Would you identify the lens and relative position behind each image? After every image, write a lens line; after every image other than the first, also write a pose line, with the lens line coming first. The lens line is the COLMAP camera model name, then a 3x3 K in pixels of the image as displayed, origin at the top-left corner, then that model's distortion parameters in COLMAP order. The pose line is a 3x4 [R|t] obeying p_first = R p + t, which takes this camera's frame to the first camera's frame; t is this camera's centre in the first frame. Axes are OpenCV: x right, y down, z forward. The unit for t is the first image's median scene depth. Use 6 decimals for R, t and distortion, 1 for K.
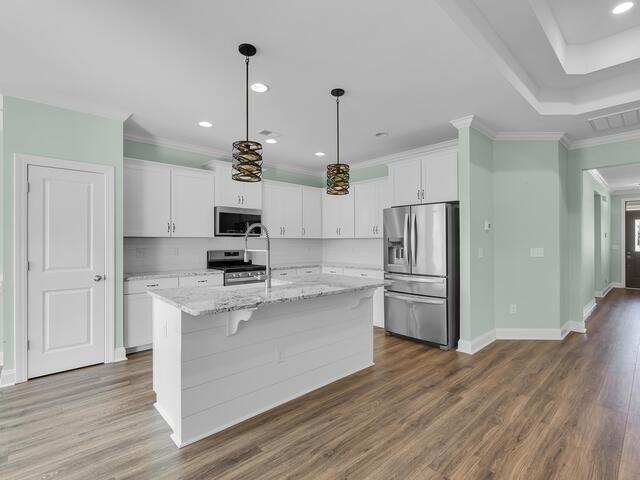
lens RADIAL K [[312.7, 0, 320.0], [0, 312.7, 240.0], [0, 0, 1]] dist [-0.005341, -0.001010]
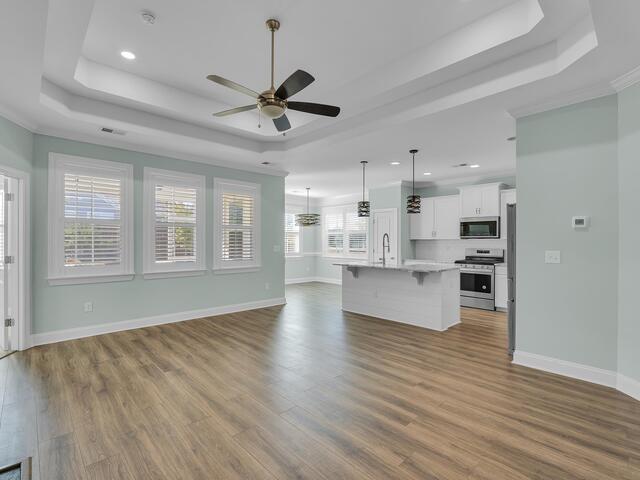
lens RADIAL K [[312.7, 0, 320.0], [0, 312.7, 240.0], [0, 0, 1]] dist [-0.005341, -0.001010]
pose [[0.016072, -0.005366, -0.999856, 1.367736], [0.002314, 0.999983, -0.005329, 0.000849], [0.999868, -0.002228, 0.016084, 0.392478]]
